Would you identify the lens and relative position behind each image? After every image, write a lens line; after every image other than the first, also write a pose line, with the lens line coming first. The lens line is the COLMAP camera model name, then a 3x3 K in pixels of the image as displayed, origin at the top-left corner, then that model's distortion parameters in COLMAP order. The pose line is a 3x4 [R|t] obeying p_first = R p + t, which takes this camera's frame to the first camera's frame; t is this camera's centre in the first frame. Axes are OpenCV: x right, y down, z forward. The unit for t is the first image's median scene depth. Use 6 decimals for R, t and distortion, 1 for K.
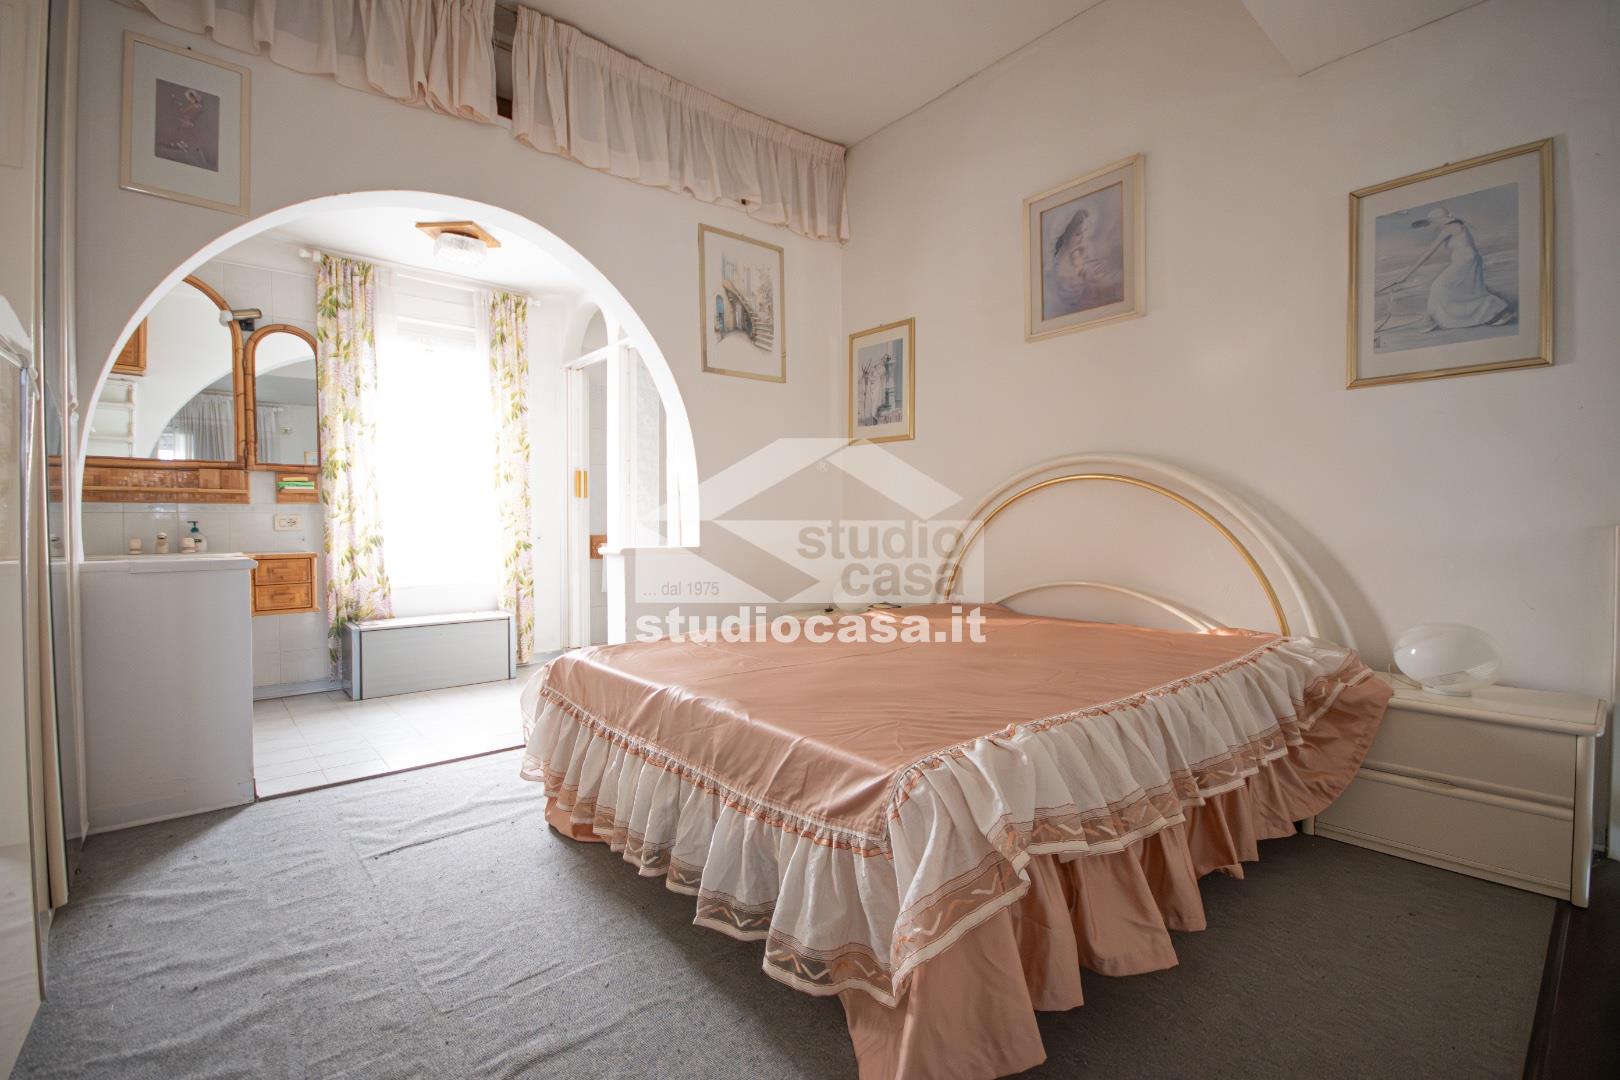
lens RADIAL K [[711.3, 0, 792.2], [0, 711.3, 530.0], [0, 0, 1]] dist [0.013370, -0.012648]
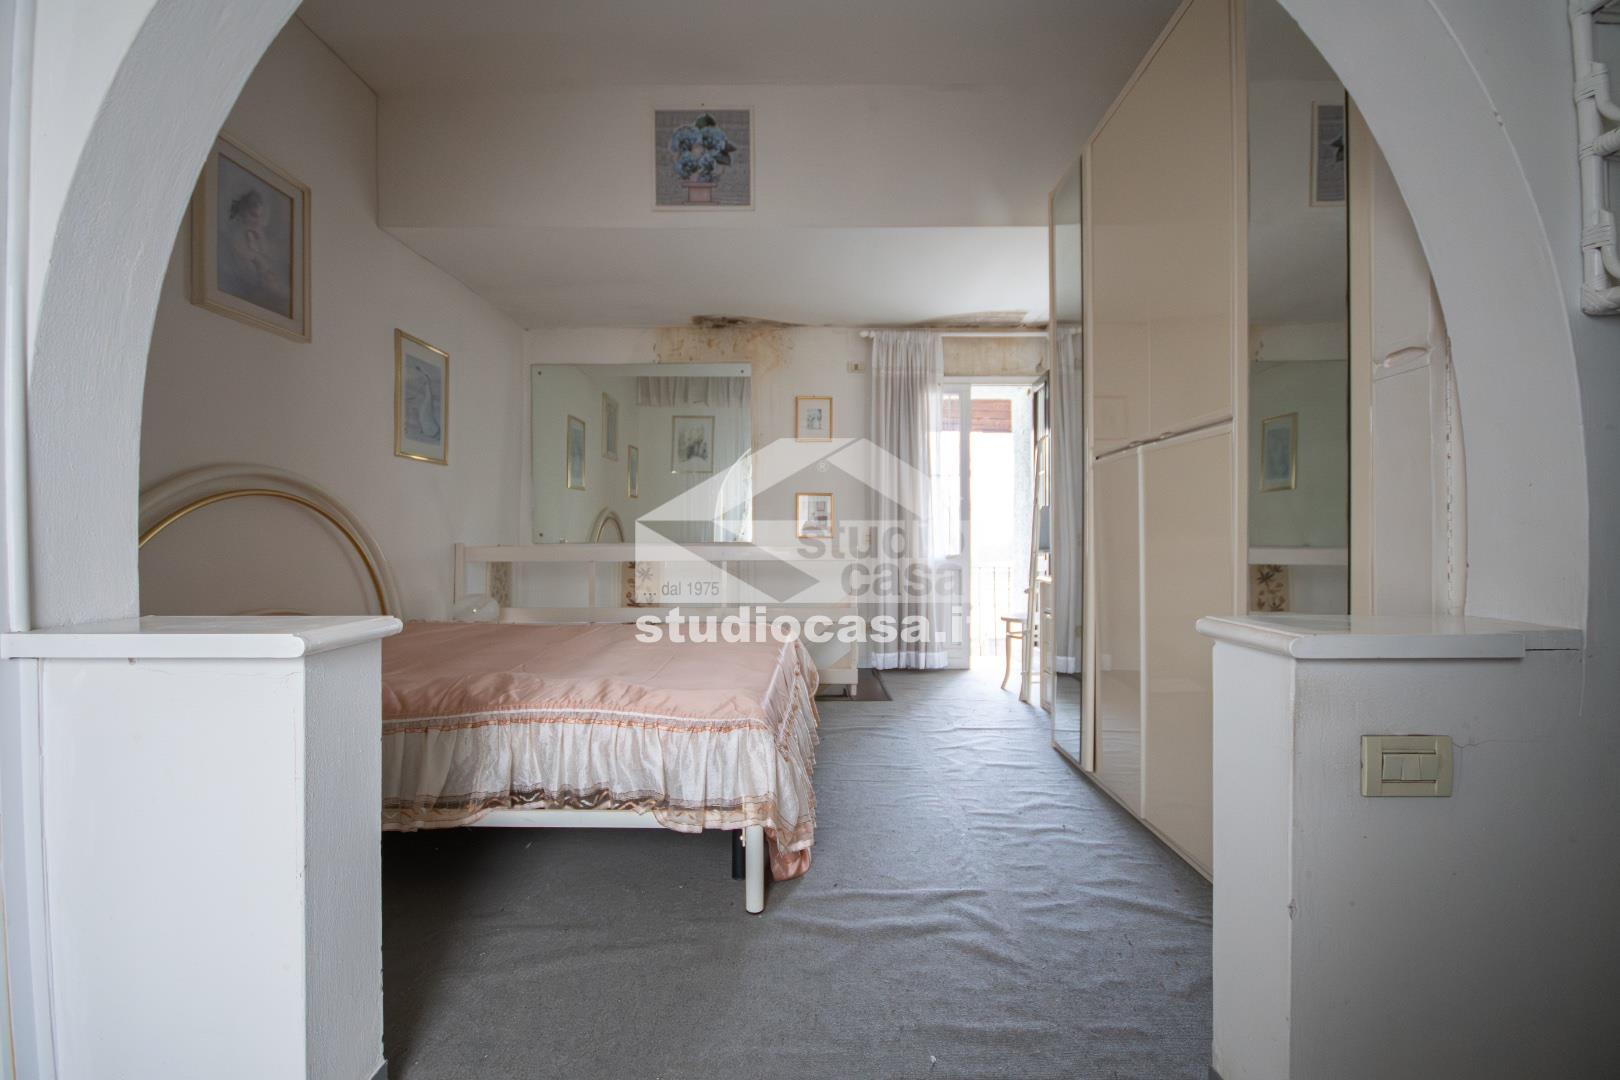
lens RADIAL K [[704.7, 0, 810.0], [0, 704.7, 540.0], [0, 0, 1]] dist [0.001668, 0.000140]
pose [[-0.759651, 0.000796, 0.650331, -0.933737], [0.008204, 0.999931, 0.008360, -0.022121], [-0.650279, 0.011686, -0.759605, 1.662932]]
